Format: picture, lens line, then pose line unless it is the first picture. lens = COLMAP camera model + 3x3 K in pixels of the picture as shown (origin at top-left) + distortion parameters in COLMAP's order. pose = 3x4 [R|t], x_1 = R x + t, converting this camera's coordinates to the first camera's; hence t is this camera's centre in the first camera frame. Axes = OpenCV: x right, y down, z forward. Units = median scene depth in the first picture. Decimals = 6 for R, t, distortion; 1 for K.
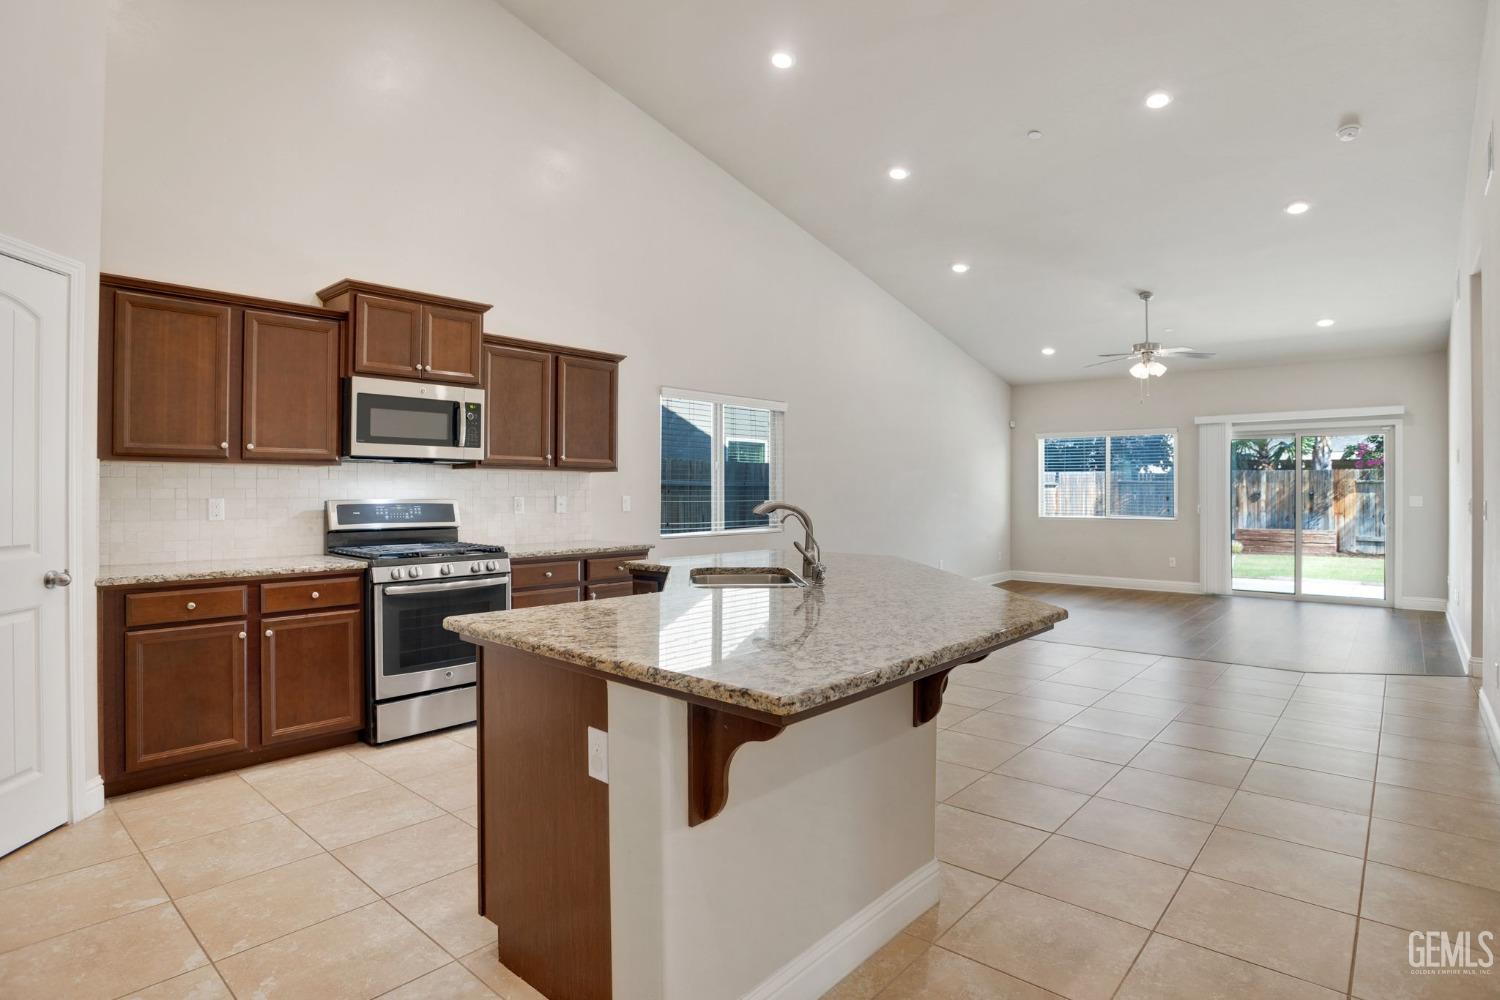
lens RADIAL K [[779.9, 0, 748.3], [0, 779.9, 494.2], [0, 0, 1]] dist [-0.078220, 0.028875]
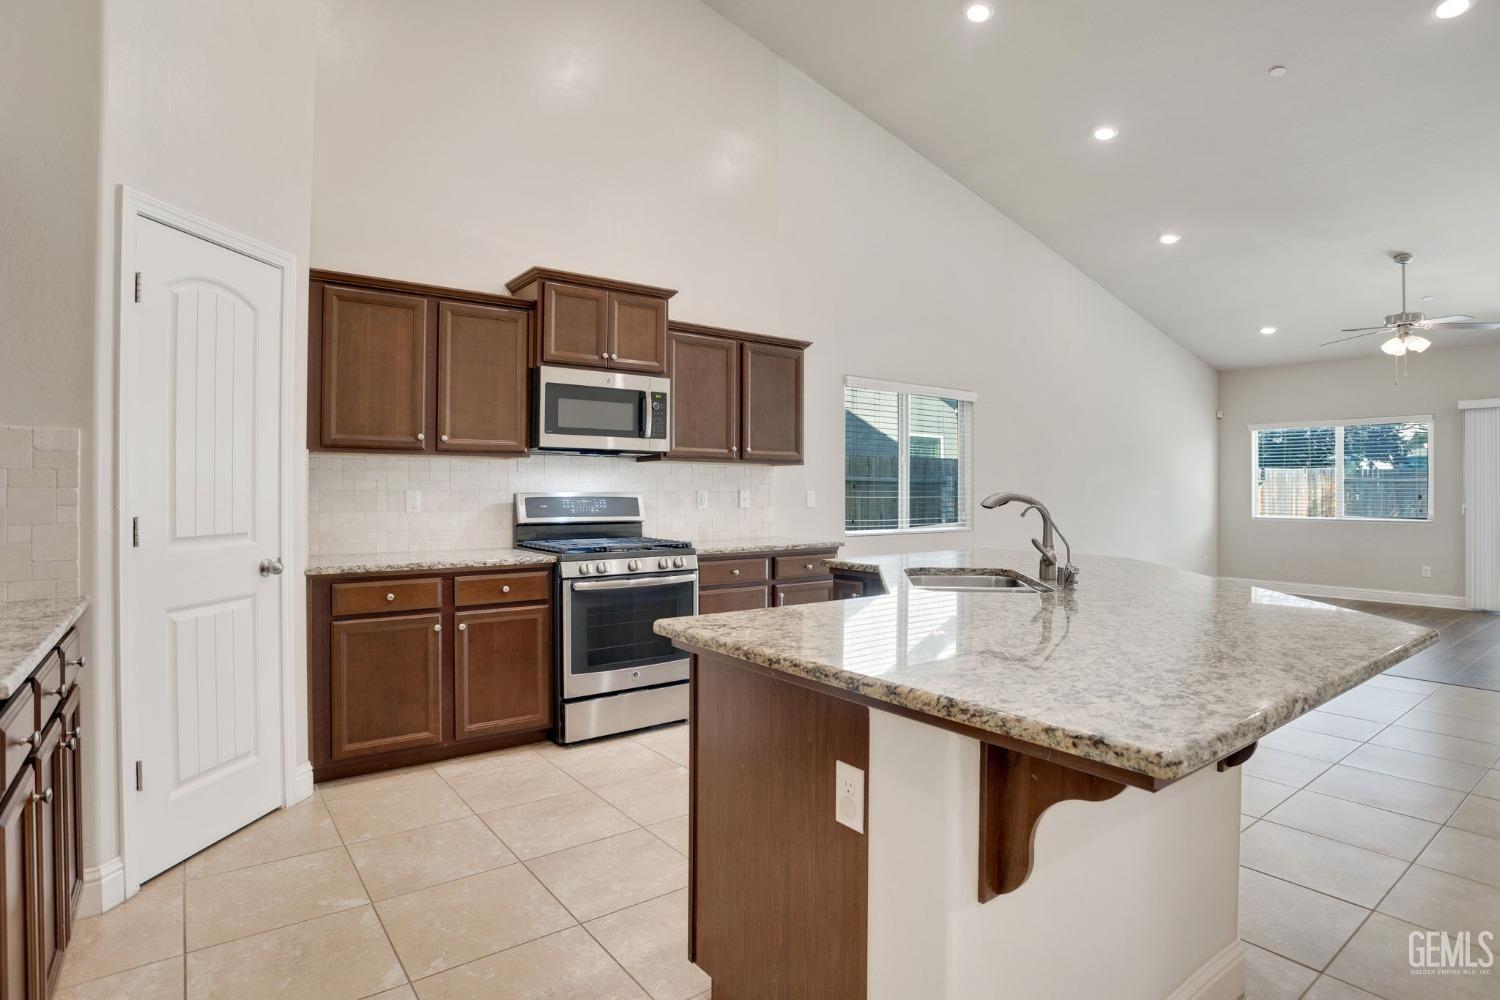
lens RADIAL K [[777.0, 0, 748.2], [0, 777.0, 496.1], [0, 0, 1]] dist [-0.085985, 0.036265]
pose [[0.980029, 0.001848, -0.198846, -0.061458], [-0.001462, 0.999997, 0.002083, 0.009810], [0.198849, -0.001751, 0.980029, 0.085388]]
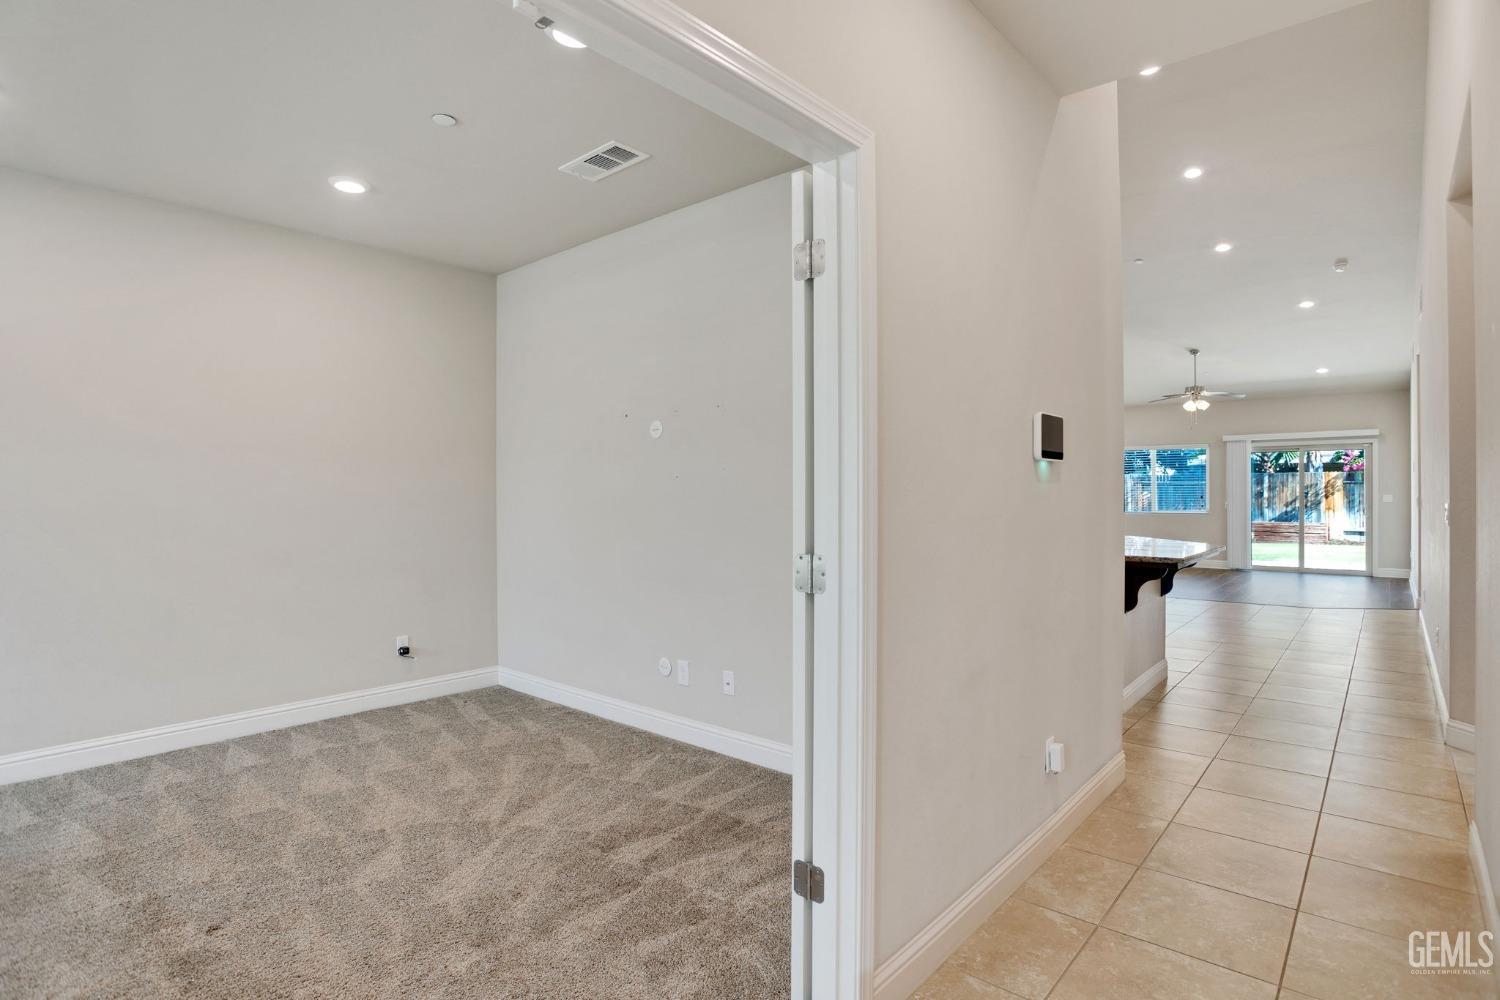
lens RADIAL K [[777.0, 0, 748.2], [0, 777.0, 496.1], [0, 0, 1]] dist [-0.085985, 0.036265]
pose [[0.999933, -0.006789, 0.009423, -0.615274], [0.006773, 0.999976, 0.001718, -0.010194], [-0.009434, -0.001654, 0.999954, -0.745014]]
